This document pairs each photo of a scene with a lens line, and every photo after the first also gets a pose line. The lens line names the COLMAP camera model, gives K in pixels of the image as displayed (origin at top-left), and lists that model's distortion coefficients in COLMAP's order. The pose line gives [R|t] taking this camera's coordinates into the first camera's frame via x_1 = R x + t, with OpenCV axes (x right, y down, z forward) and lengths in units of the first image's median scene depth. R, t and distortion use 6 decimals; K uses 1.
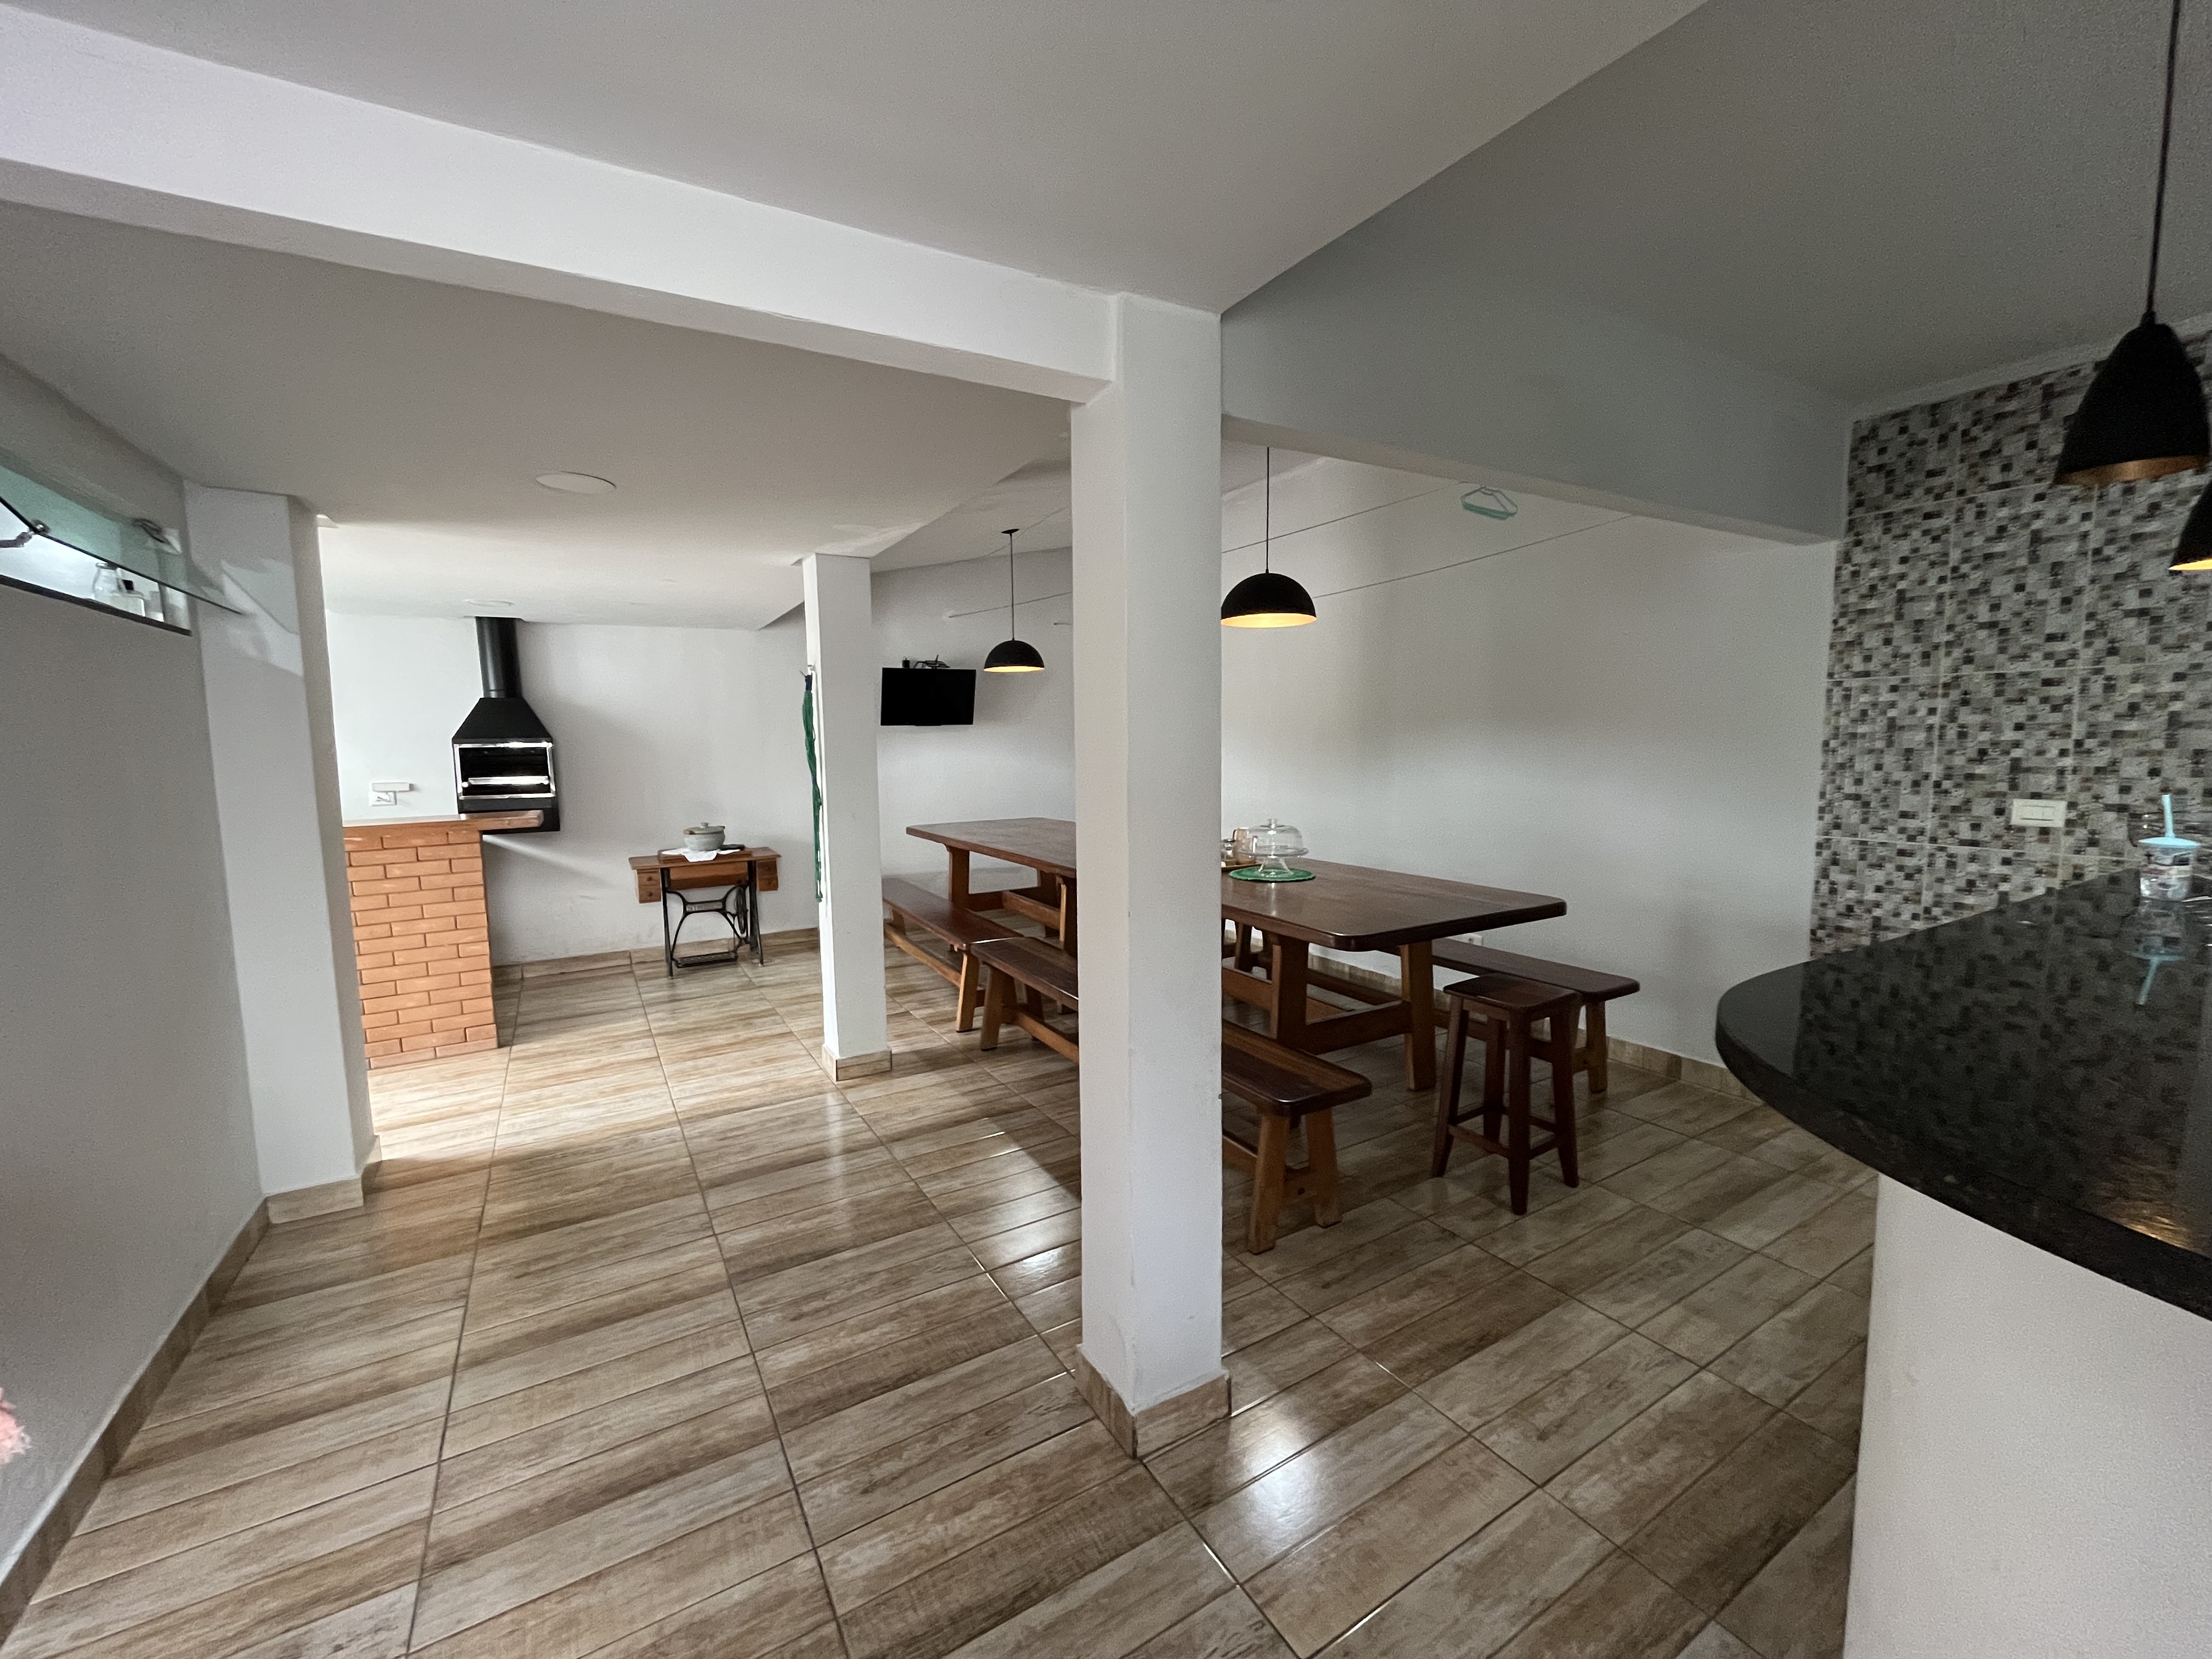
lens RADIAL K [[902.8, 0, 1093.7], [0, 902.8, 828.8], [0, 0, 1]] dist [0.003688, -0.000227]
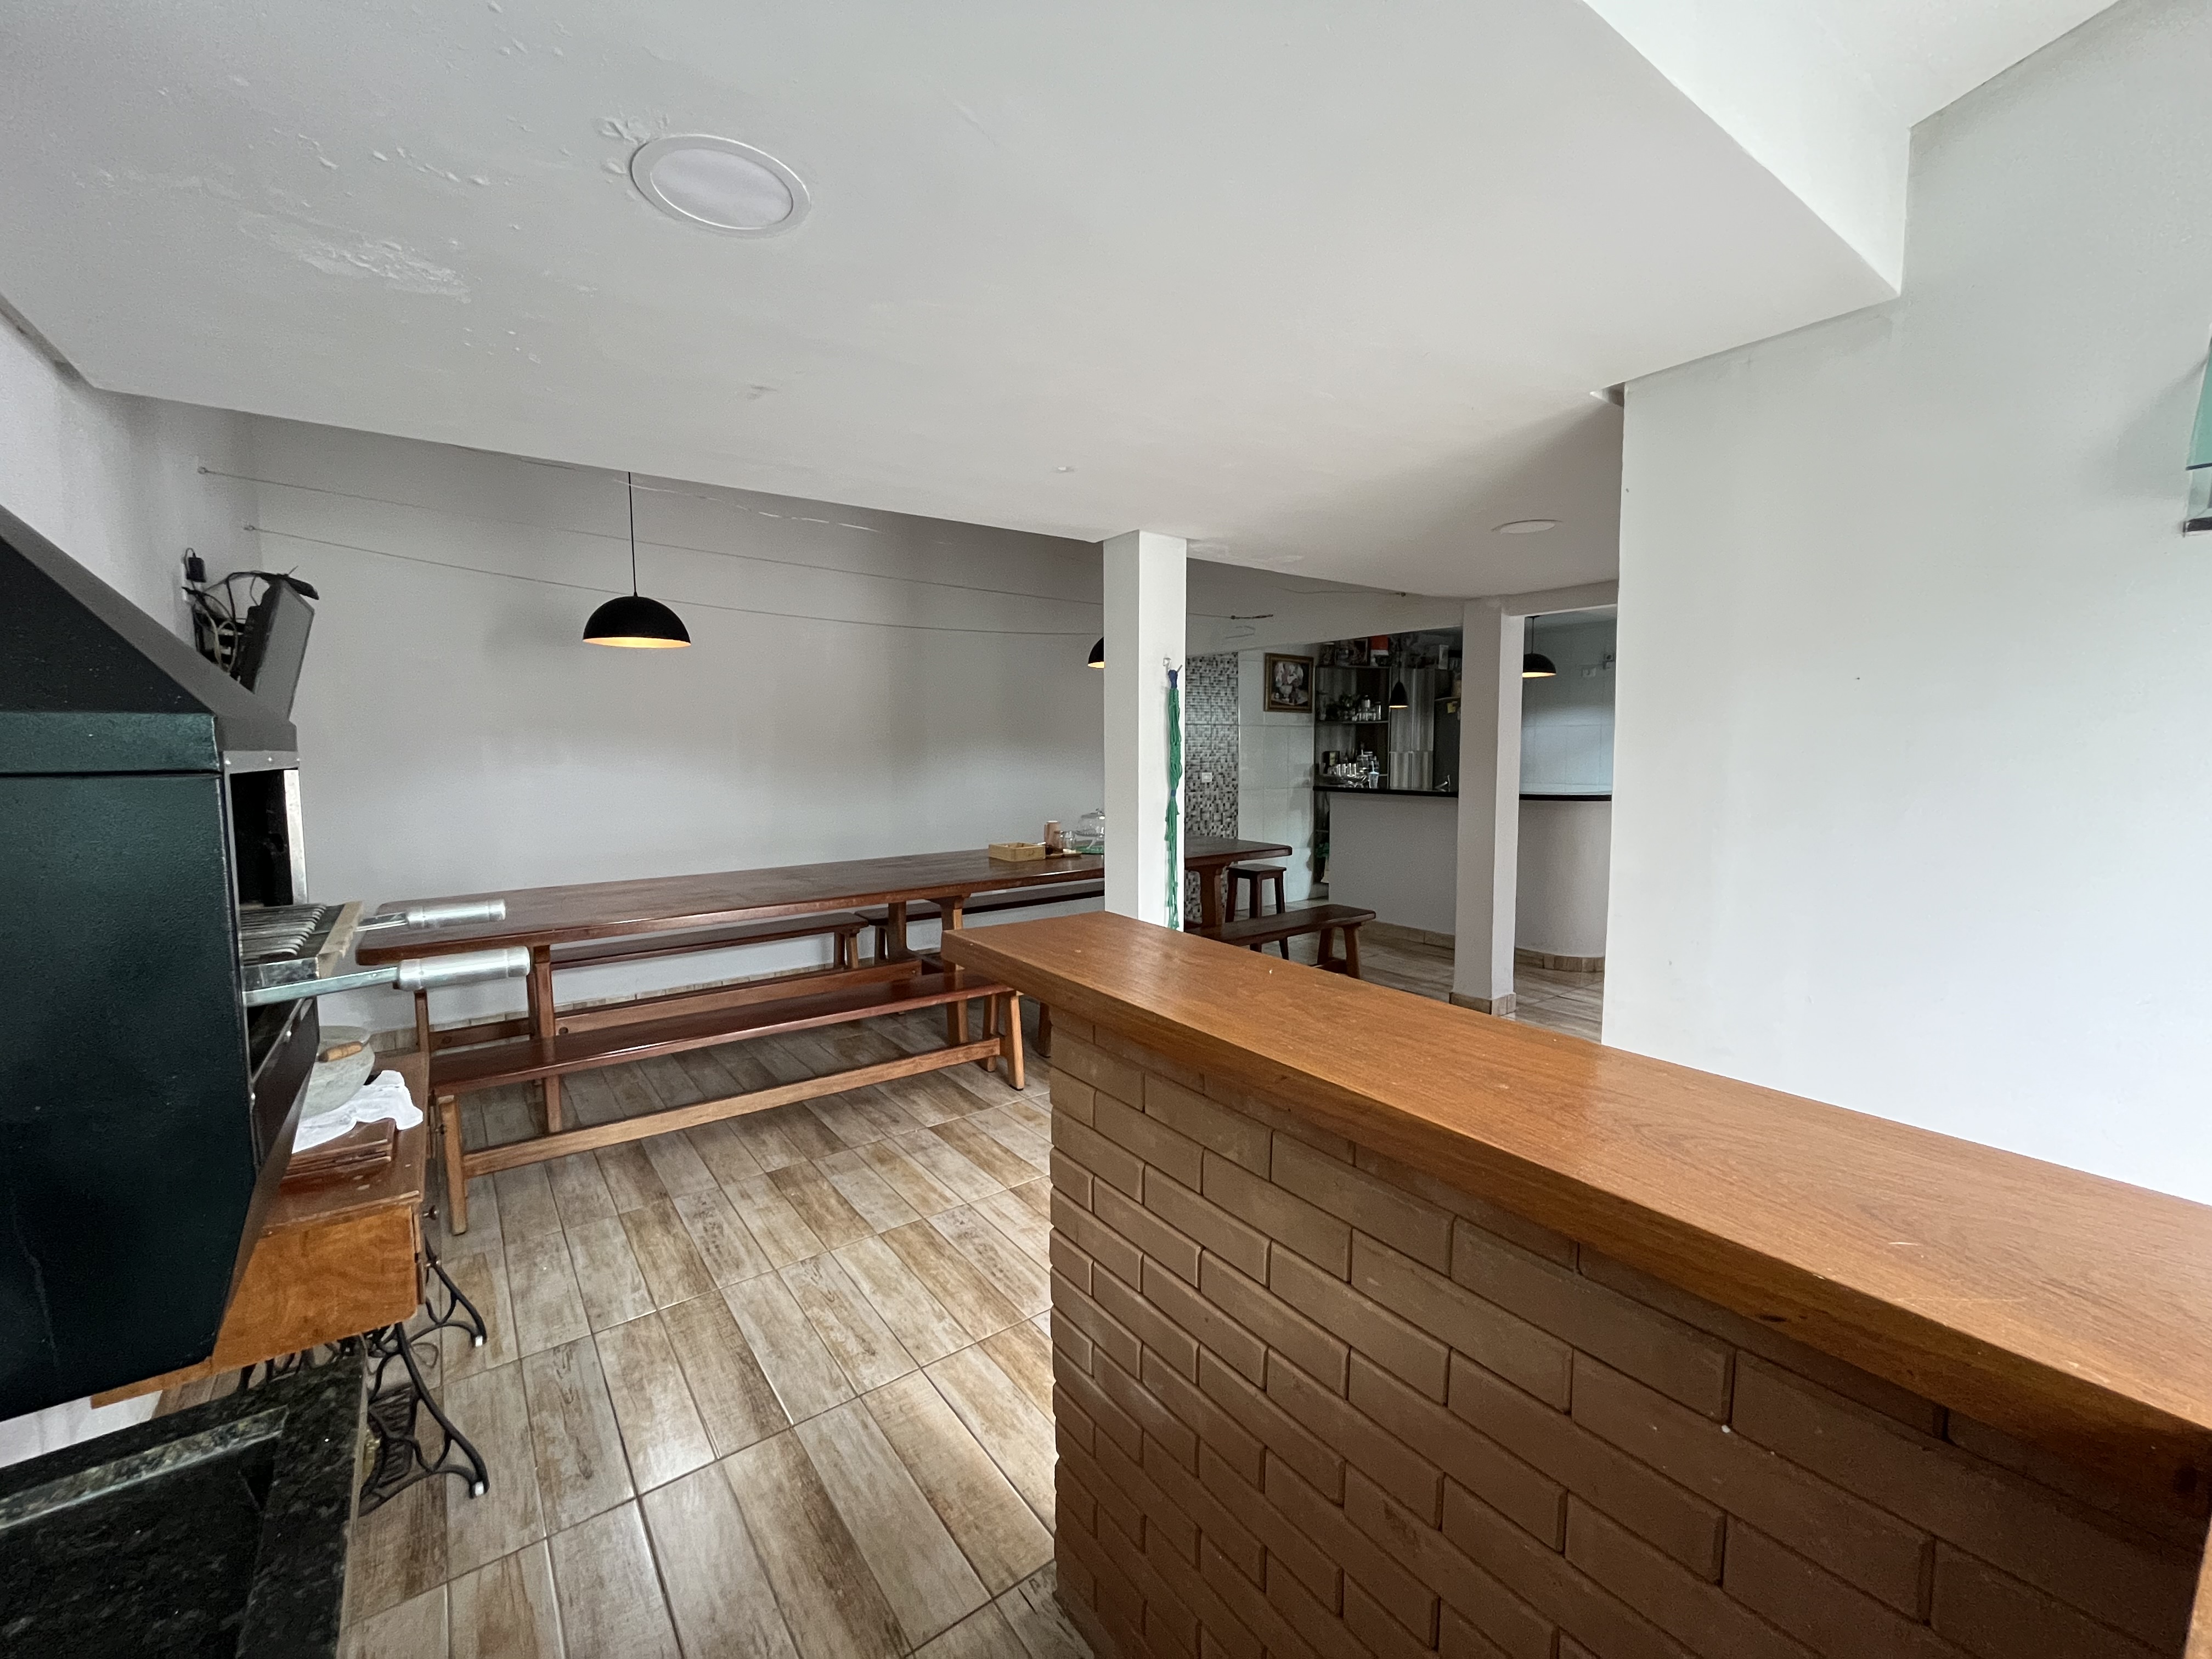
lens RADIAL K [[902.8, 0, 1095.3], [0, 902.8, 831.0], [0, 0, 1]] dist [0.003688, -0.000227]
pose [[-0.107135, -0.080402, 0.990988, -1.505174], [0.112531, 0.989340, 0.092434, -0.135651], [-0.987856, 0.121420, -0.096945, 1.501055]]
